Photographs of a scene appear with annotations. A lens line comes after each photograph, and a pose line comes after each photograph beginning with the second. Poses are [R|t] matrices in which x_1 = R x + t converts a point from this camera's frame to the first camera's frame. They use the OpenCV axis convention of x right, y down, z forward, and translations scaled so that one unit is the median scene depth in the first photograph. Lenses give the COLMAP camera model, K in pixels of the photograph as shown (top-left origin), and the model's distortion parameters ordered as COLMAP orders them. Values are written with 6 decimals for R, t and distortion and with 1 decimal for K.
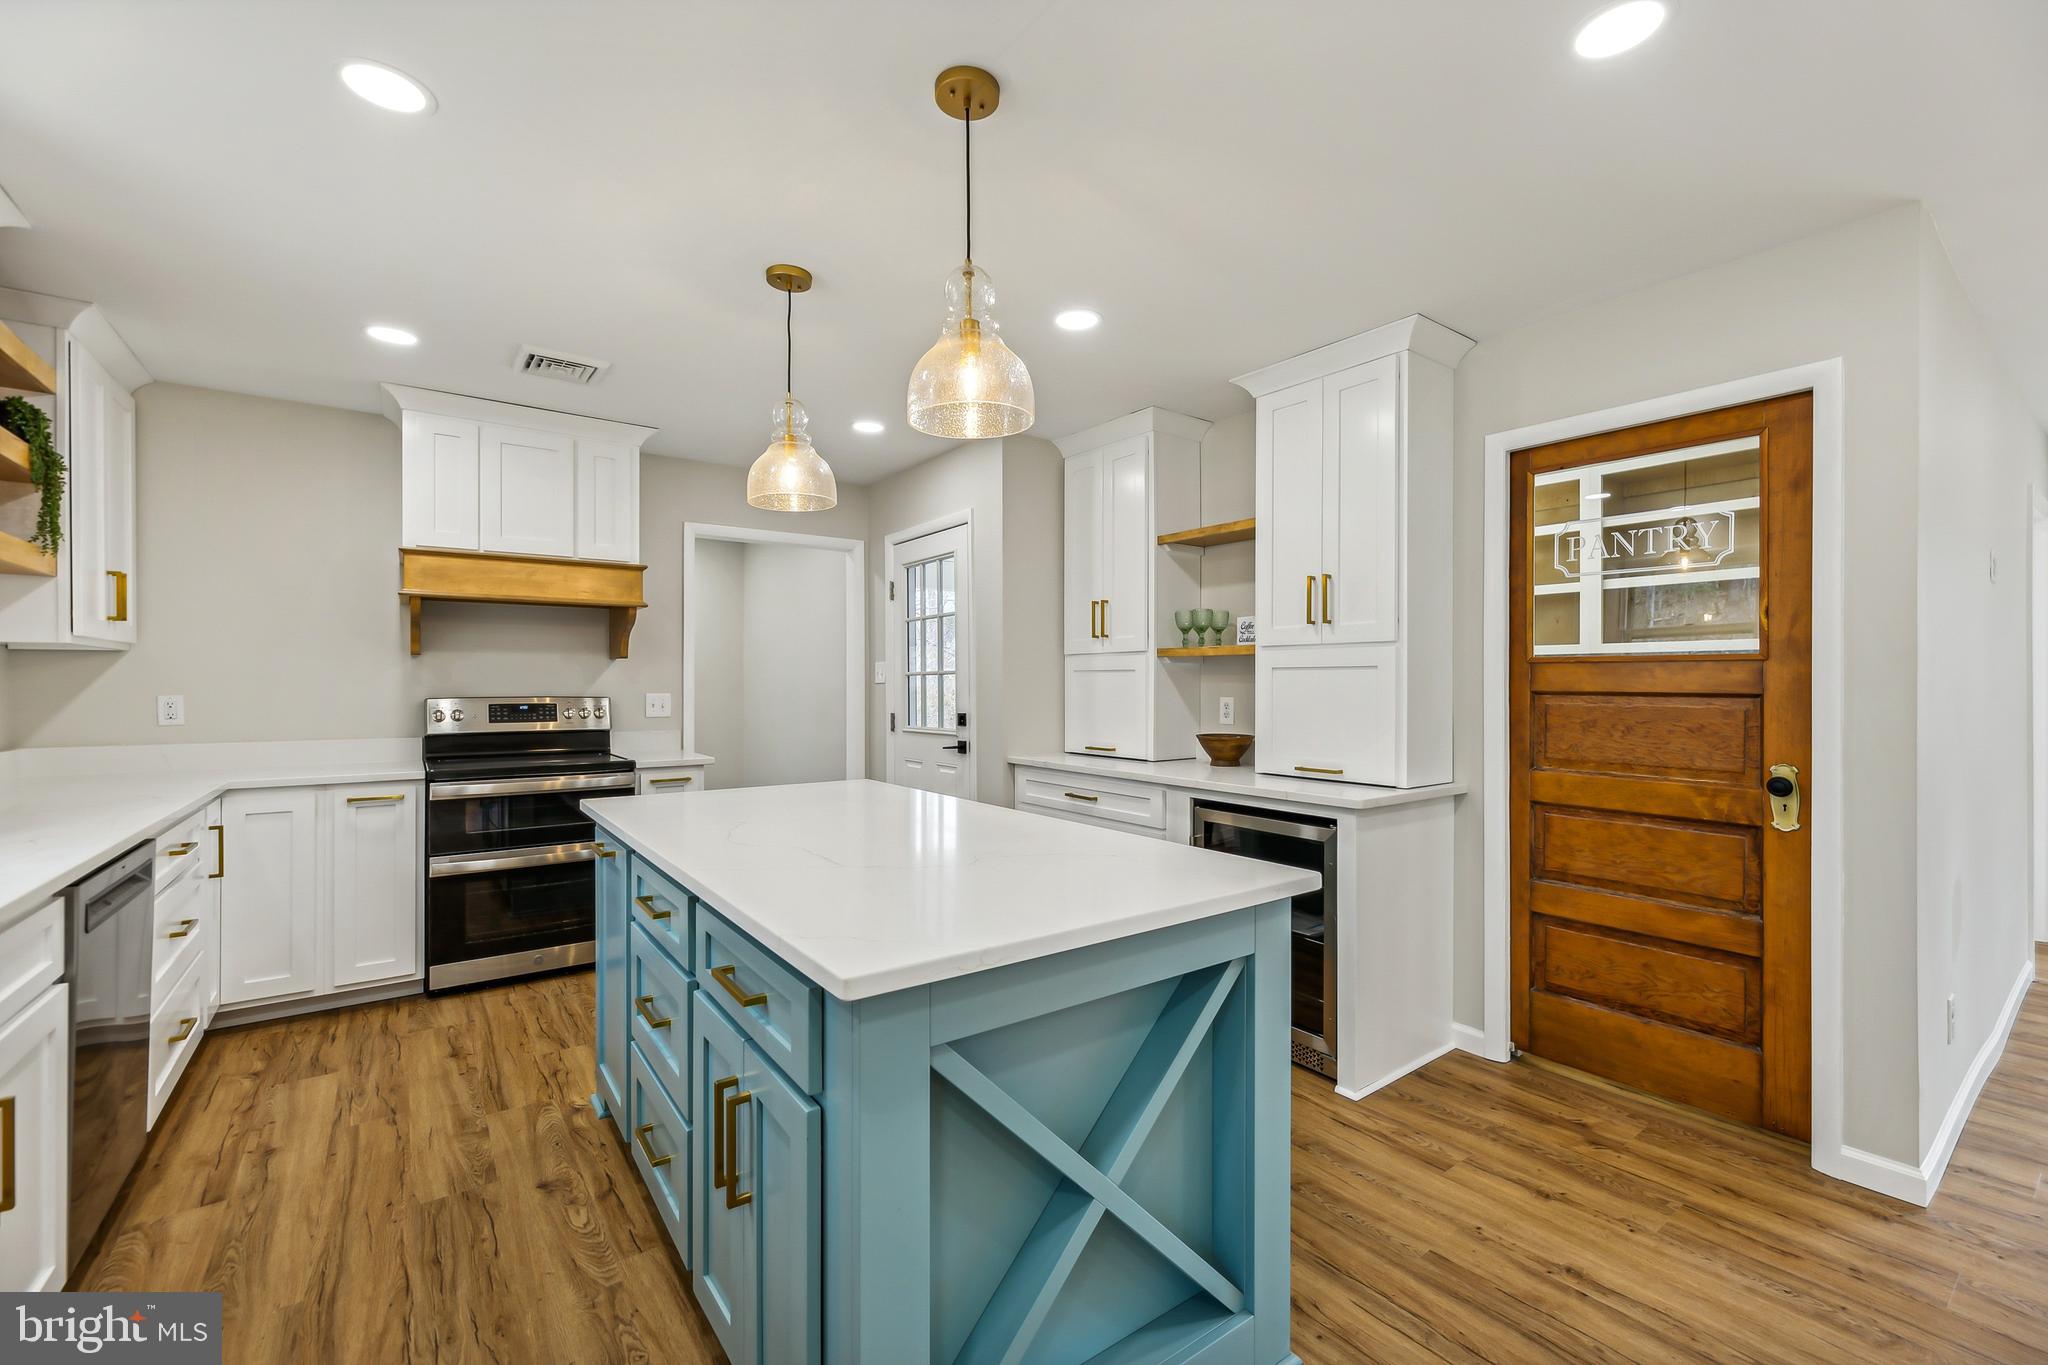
lens RADIAL K [[849.5, 0, 1034.6], [0, 849.5, 683.5], [0, 0, 1]] dist [-0.003100, 0.000081]
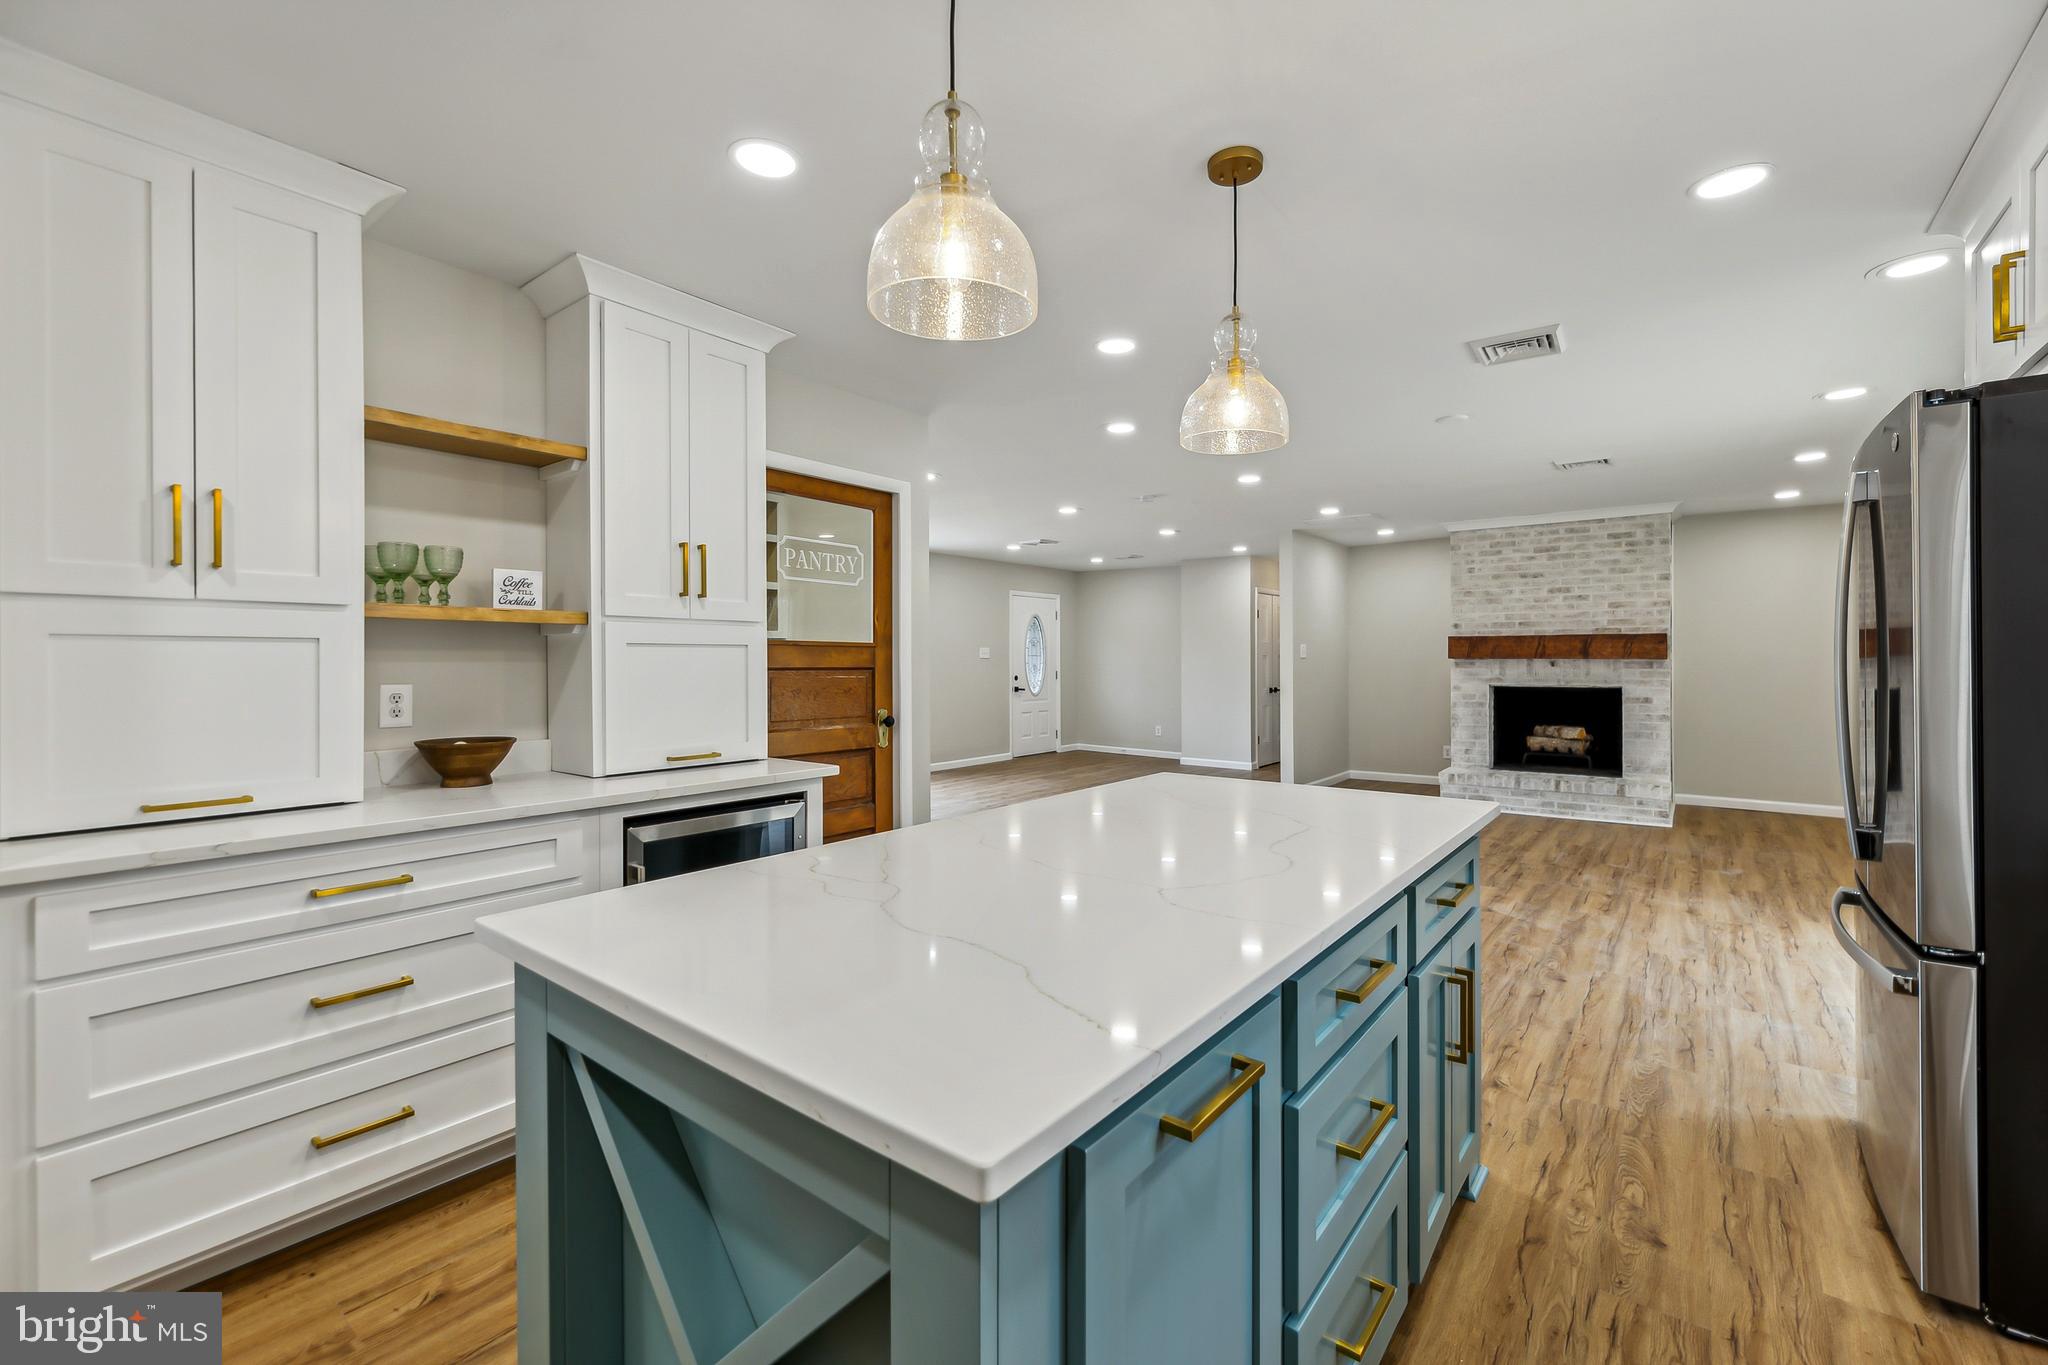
lens RADIAL K [[845.3, 0, 1038.6], [0, 845.3, 657.0], [0, 0, 1]] dist [-0.001194, 0.000229]
pose [[-0.259654, 0.004438, 0.965692, -0.631907], [0.003137, 0.999988, -0.003752, -0.001135], [-0.965697, 0.002055, -0.259664, 0.860773]]
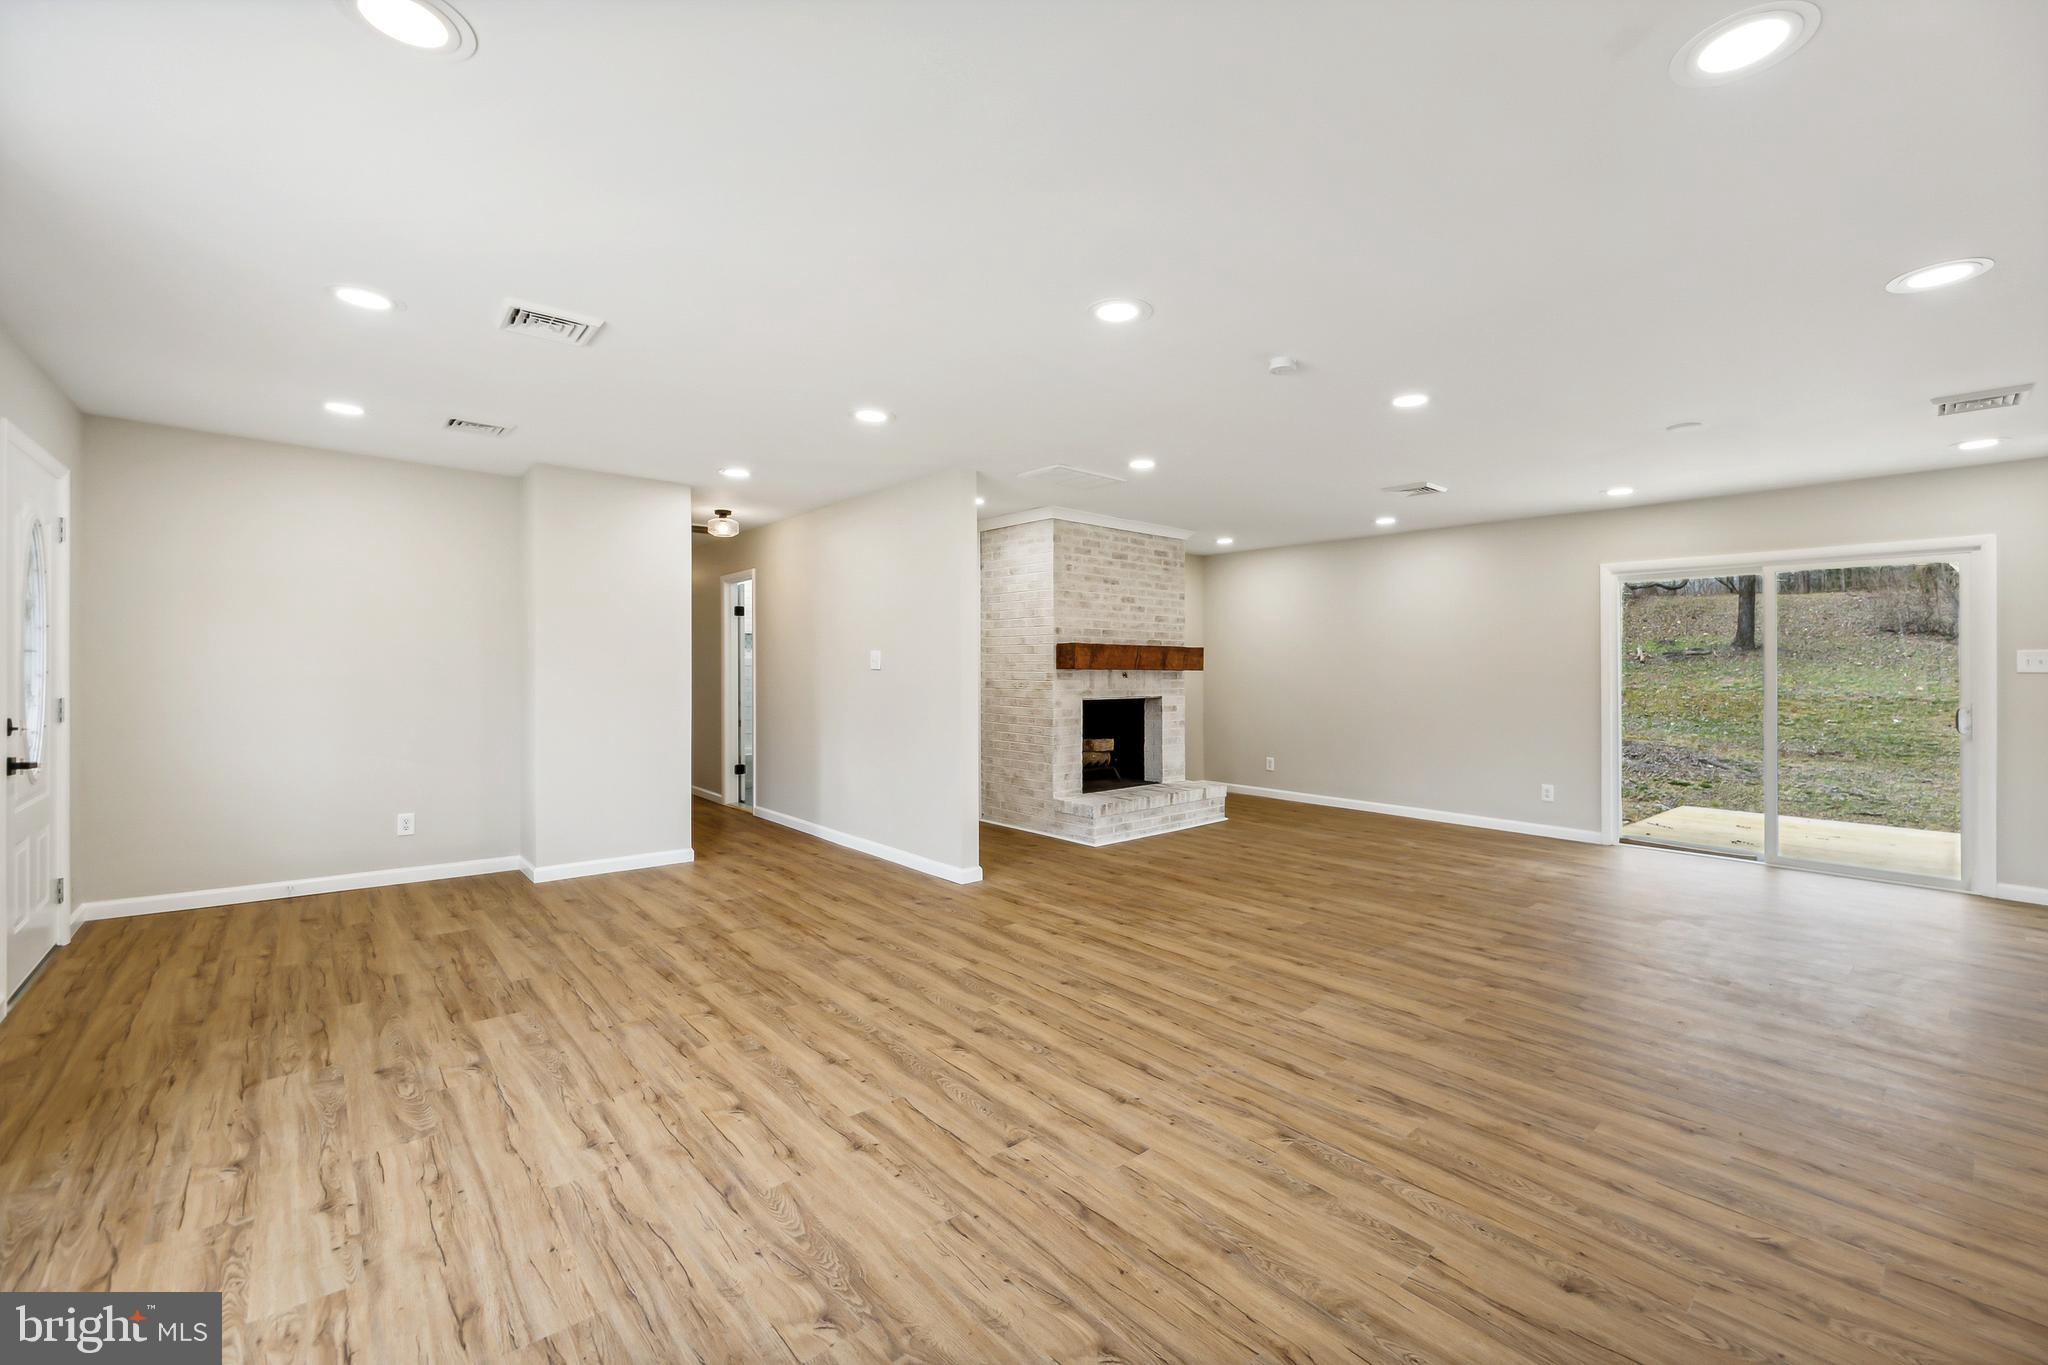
lens RADIAL K [[845.3, 0, 1026.1], [0, 845.3, 664.2], [0, 0, 1]] dist [-0.001194, 0.000229]
pose [[-0.998116, -0.005157, -0.061145, 1.630006], [-0.004867, 0.999976, -0.004905, -0.002905], [0.061169, -0.004598, -0.998117, 1.126498]]
